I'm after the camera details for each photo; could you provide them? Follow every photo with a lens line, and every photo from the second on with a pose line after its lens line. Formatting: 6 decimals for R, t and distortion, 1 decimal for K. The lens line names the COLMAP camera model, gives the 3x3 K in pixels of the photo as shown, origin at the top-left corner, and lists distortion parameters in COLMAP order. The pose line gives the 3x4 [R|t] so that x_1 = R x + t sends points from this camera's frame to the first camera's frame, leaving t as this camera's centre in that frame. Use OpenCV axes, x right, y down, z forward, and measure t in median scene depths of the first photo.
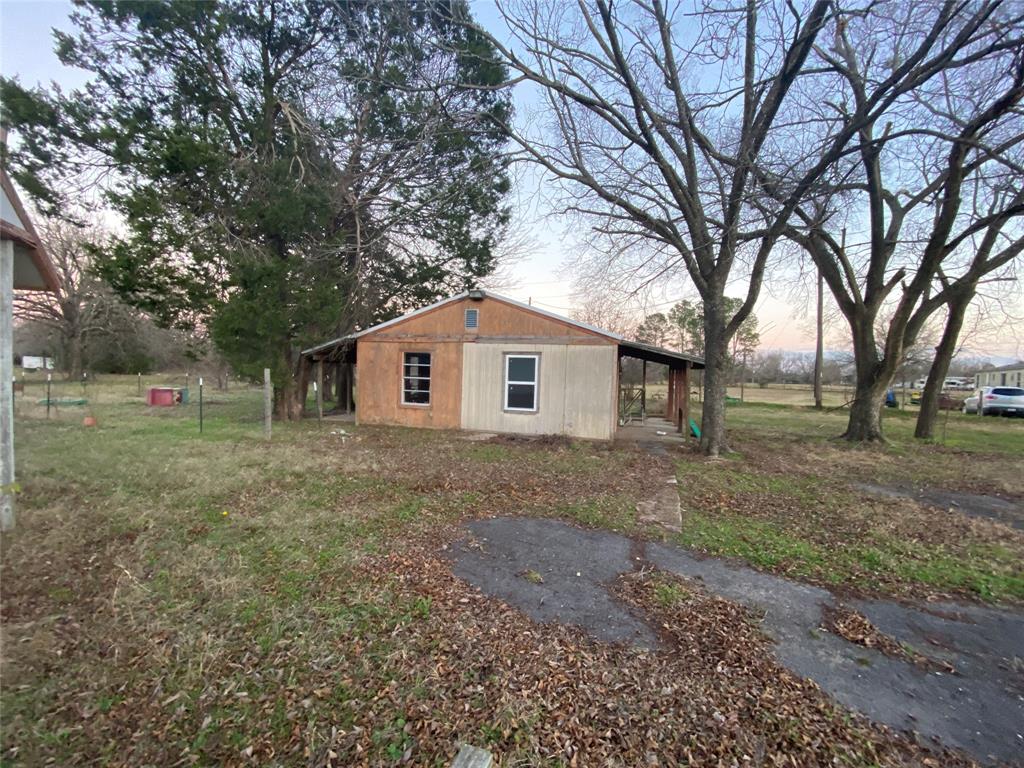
lens RADIAL K [[414.4, 0, 510.6], [0, 414.4, 386.4], [0, 0, 1]] dist [0.025267, -0.022357]
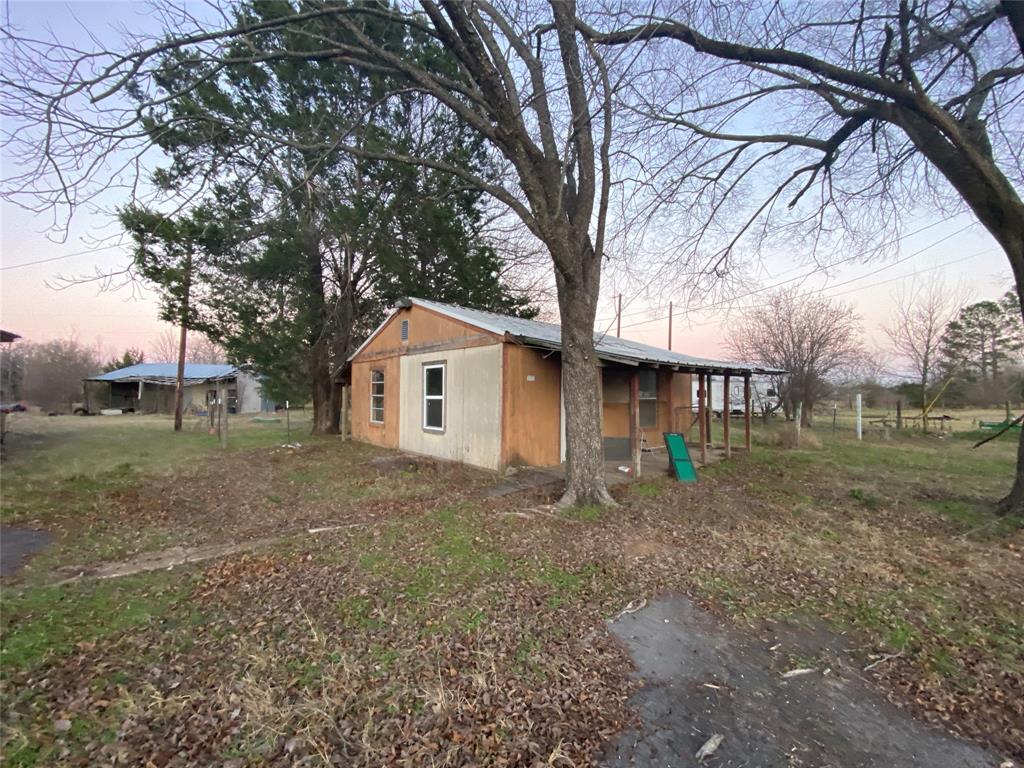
lens RADIAL K [[414.4, 0, 510.6], [0, 414.4, 386.4], [0, 0, 1]] dist [0.025267, -0.022357]
pose [[0.839351, -0.036938, -0.542334, 0.619374], [0.000967, 0.997789, -0.066461, 0.025793], [0.543589, 0.055260, 0.837530, 0.358280]]
